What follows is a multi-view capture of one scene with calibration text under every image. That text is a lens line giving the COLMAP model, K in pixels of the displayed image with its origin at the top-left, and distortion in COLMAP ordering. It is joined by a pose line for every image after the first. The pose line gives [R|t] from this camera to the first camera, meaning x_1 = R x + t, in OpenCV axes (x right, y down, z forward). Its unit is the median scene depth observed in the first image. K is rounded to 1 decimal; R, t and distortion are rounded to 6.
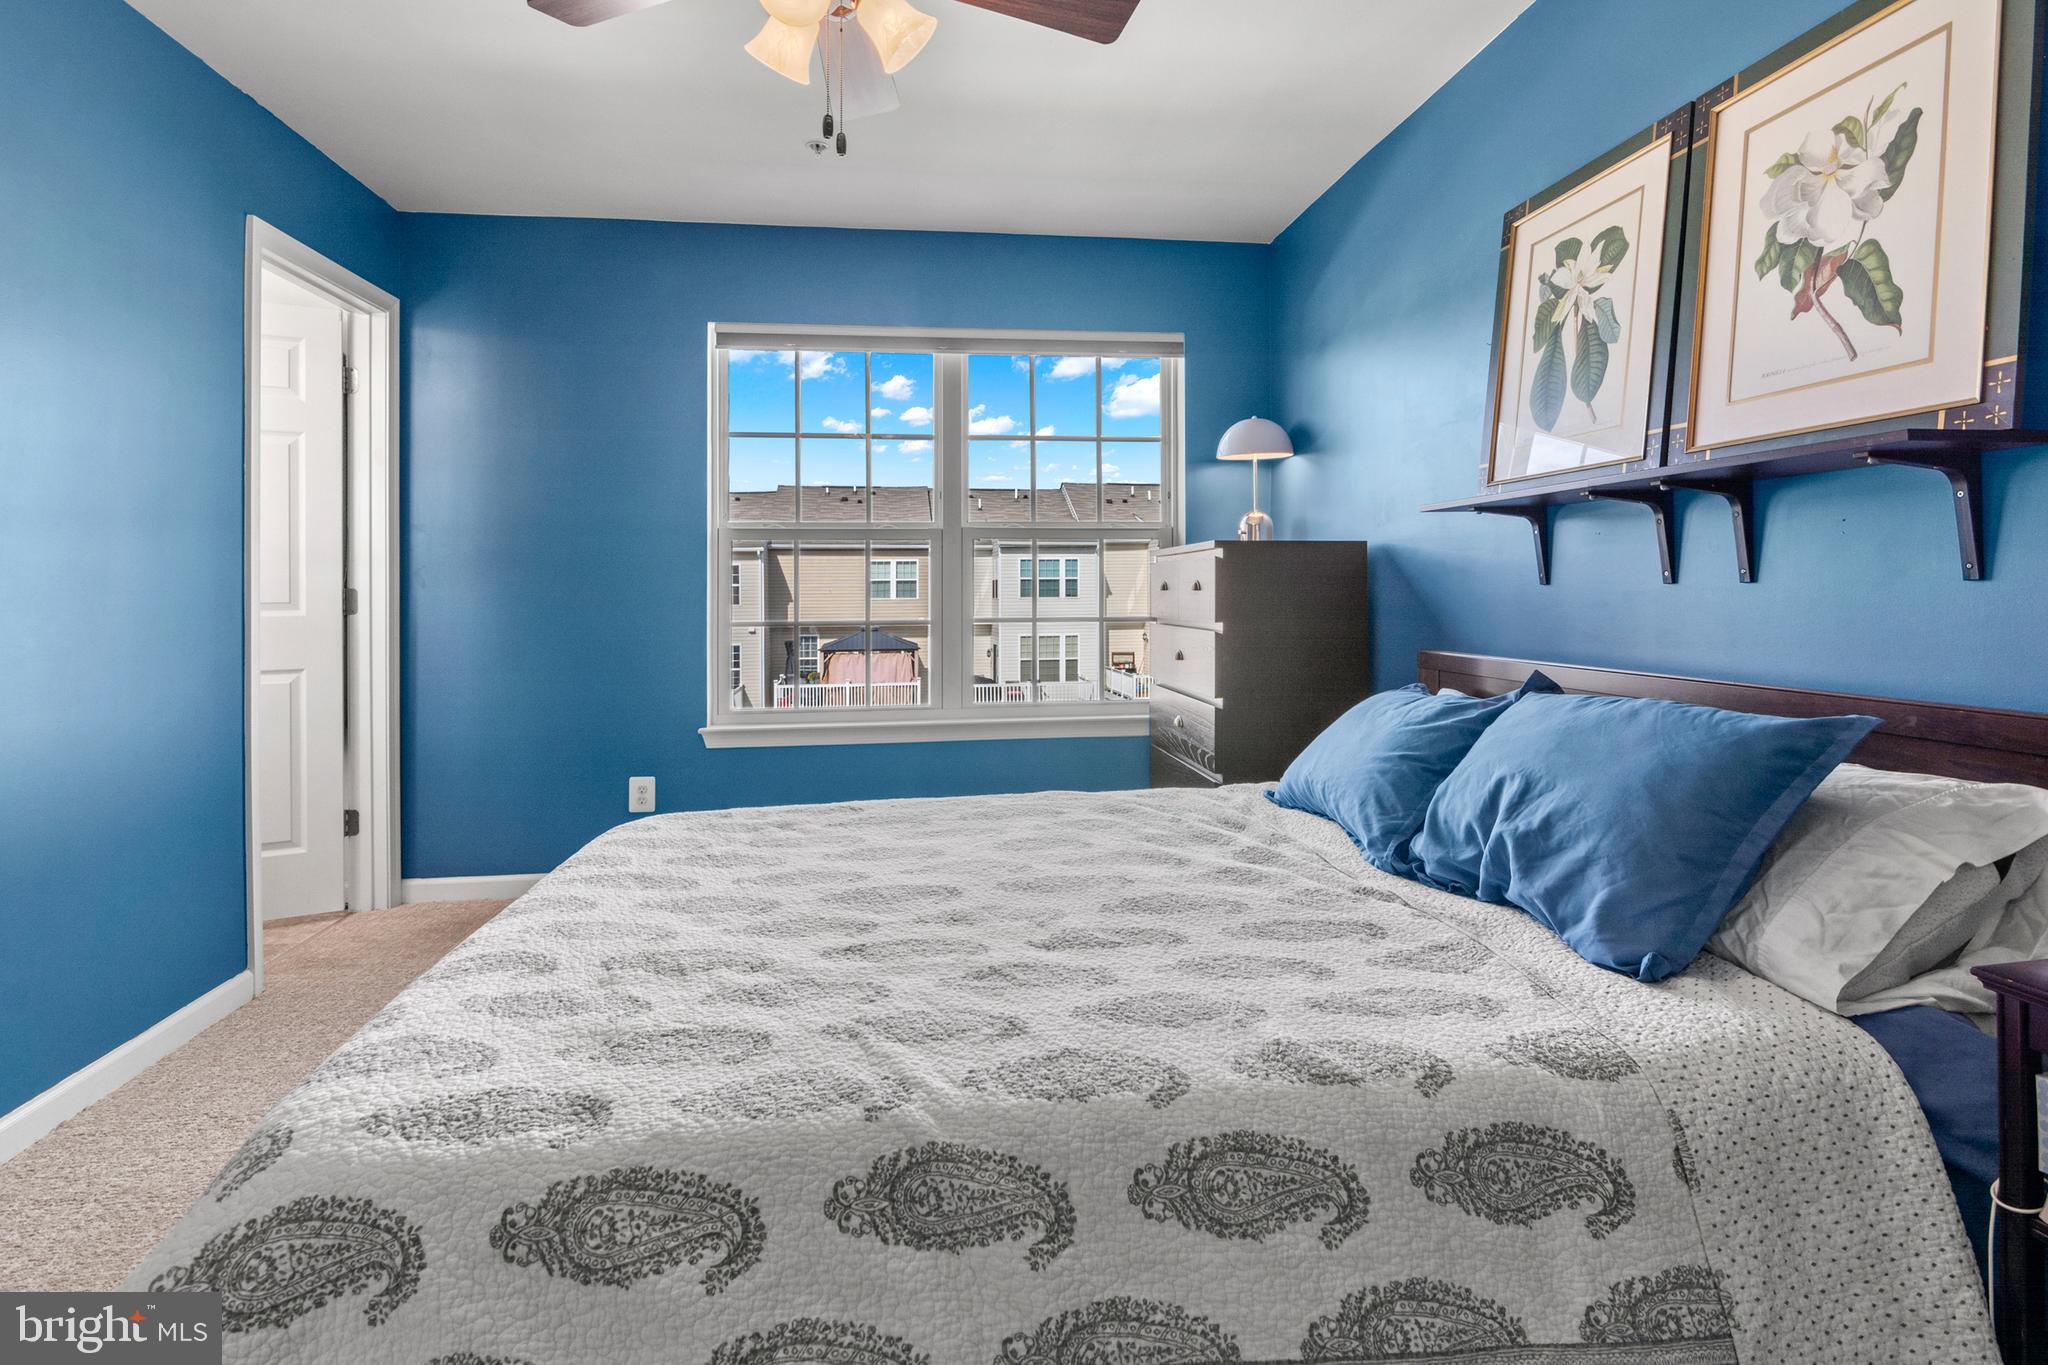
lens RADIAL K [[1027.5, 0, 1026.5], [0, 1027.5, 597.3], [0, 0, 1]] dist [-0.005002, -0.005986]
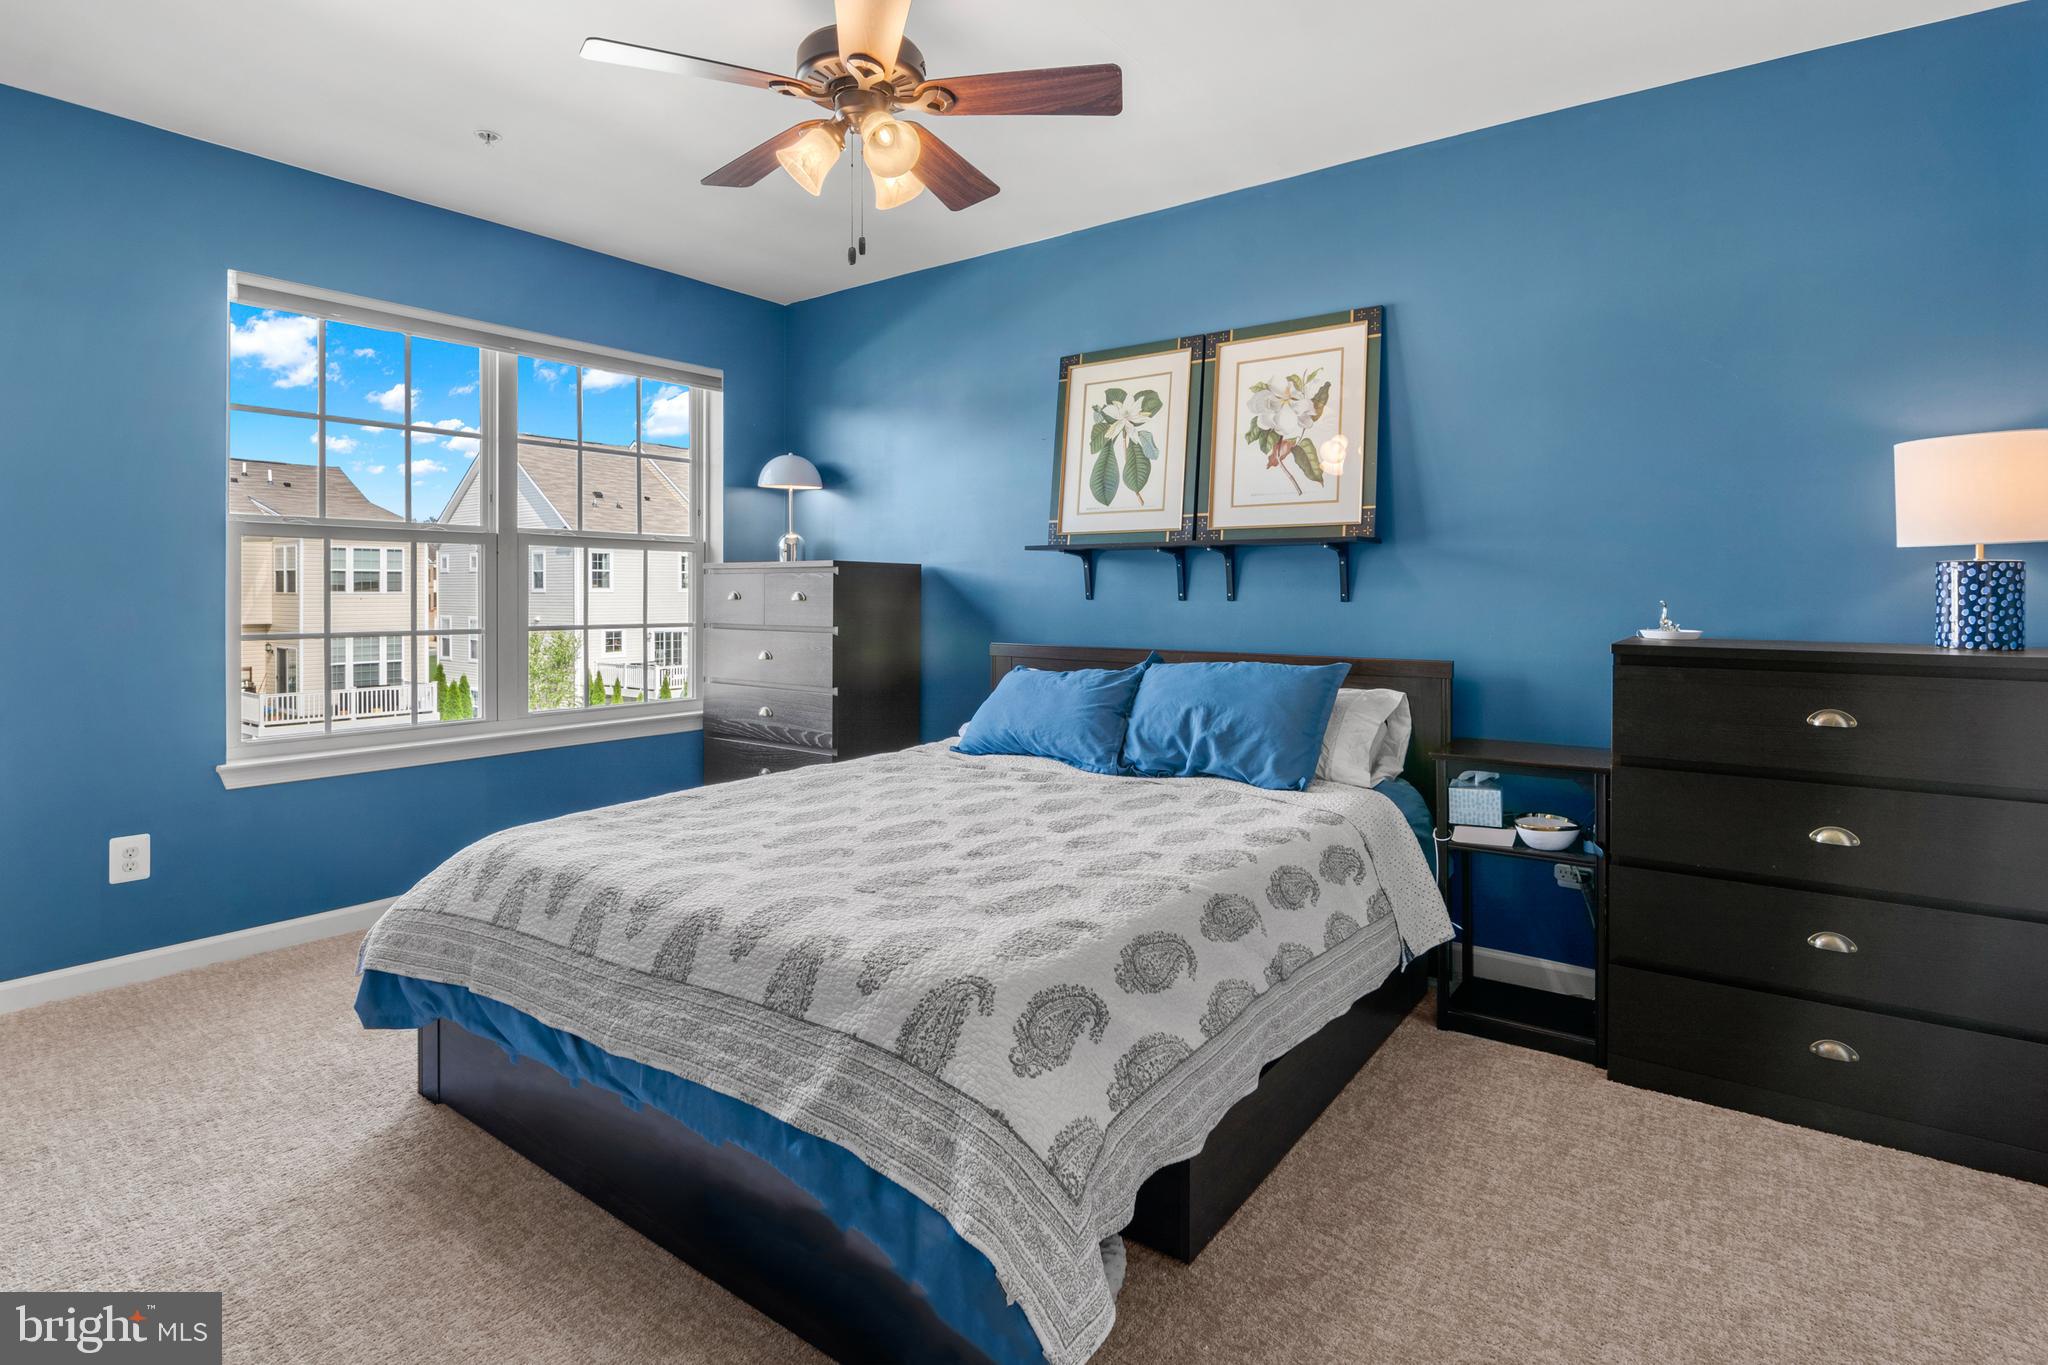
lens RADIAL K [[1017.3, 0, 1026.3], [0, 1017.3, 611.0], [0, 0, 1]] dist [0.024680, -0.029986]
pose [[0.699021, -0.002935, 0.715095, -0.906617], [-0.004359, 0.999956, 0.008365, -0.009578], [-0.715088, -0.008964, 0.698977, -0.045808]]
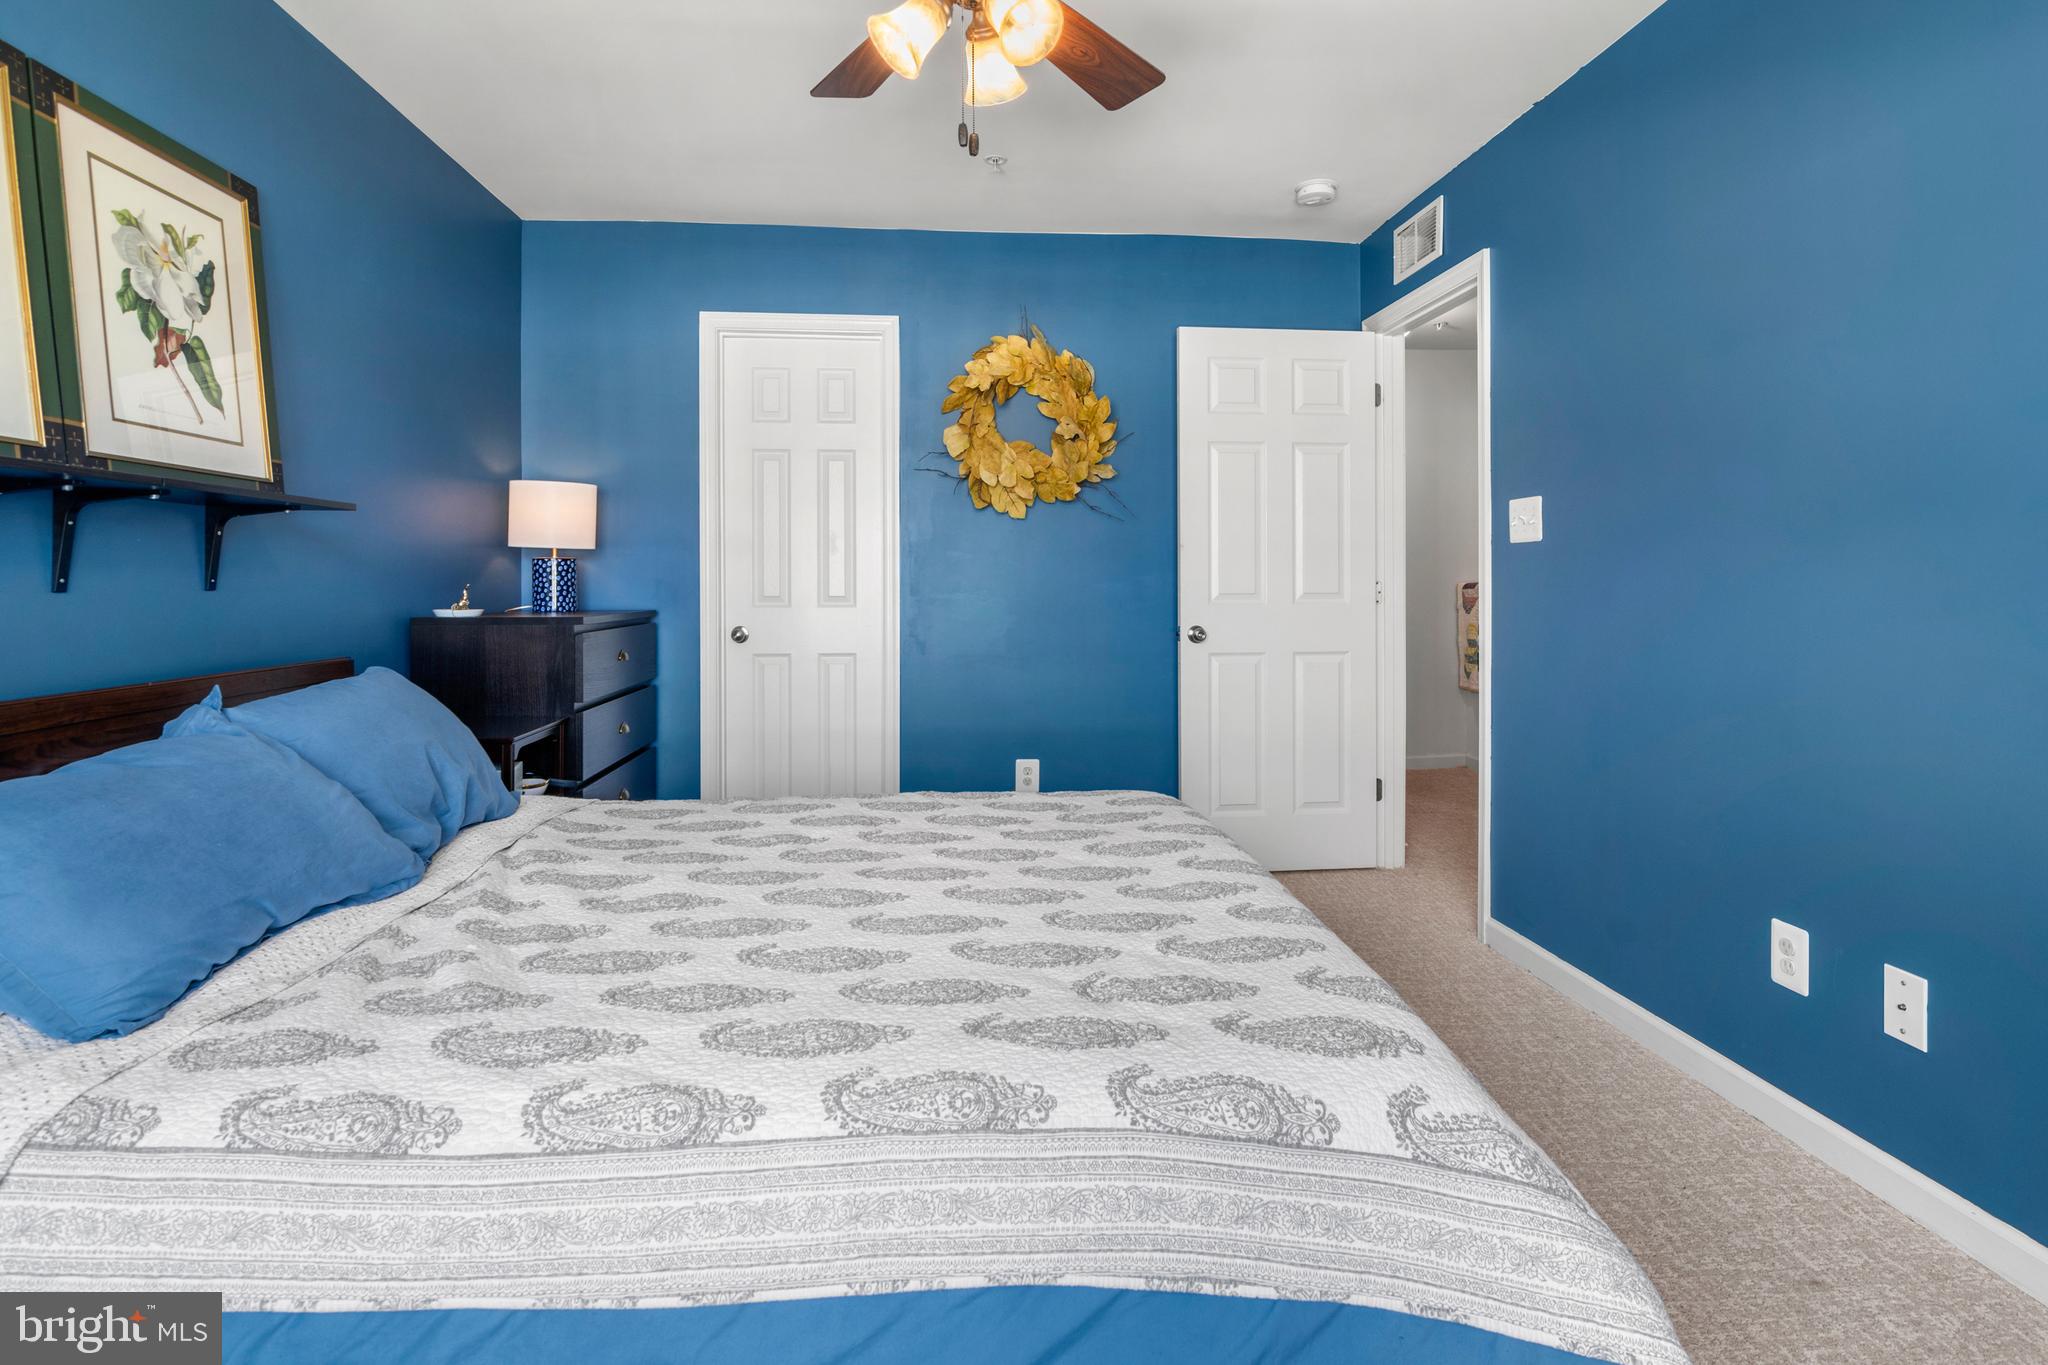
lens RADIAL K [[1027.5, 0, 1026.5], [0, 1027.5, 597.3], [0, 0, 1]] dist [-0.005002, -0.005986]
pose [[-0.998274, 0.004691, 0.058539, -0.290862], [0.005789, 0.999810, 0.018614, -0.021210], [-0.058440, 0.018921, -0.998112, 1.935639]]
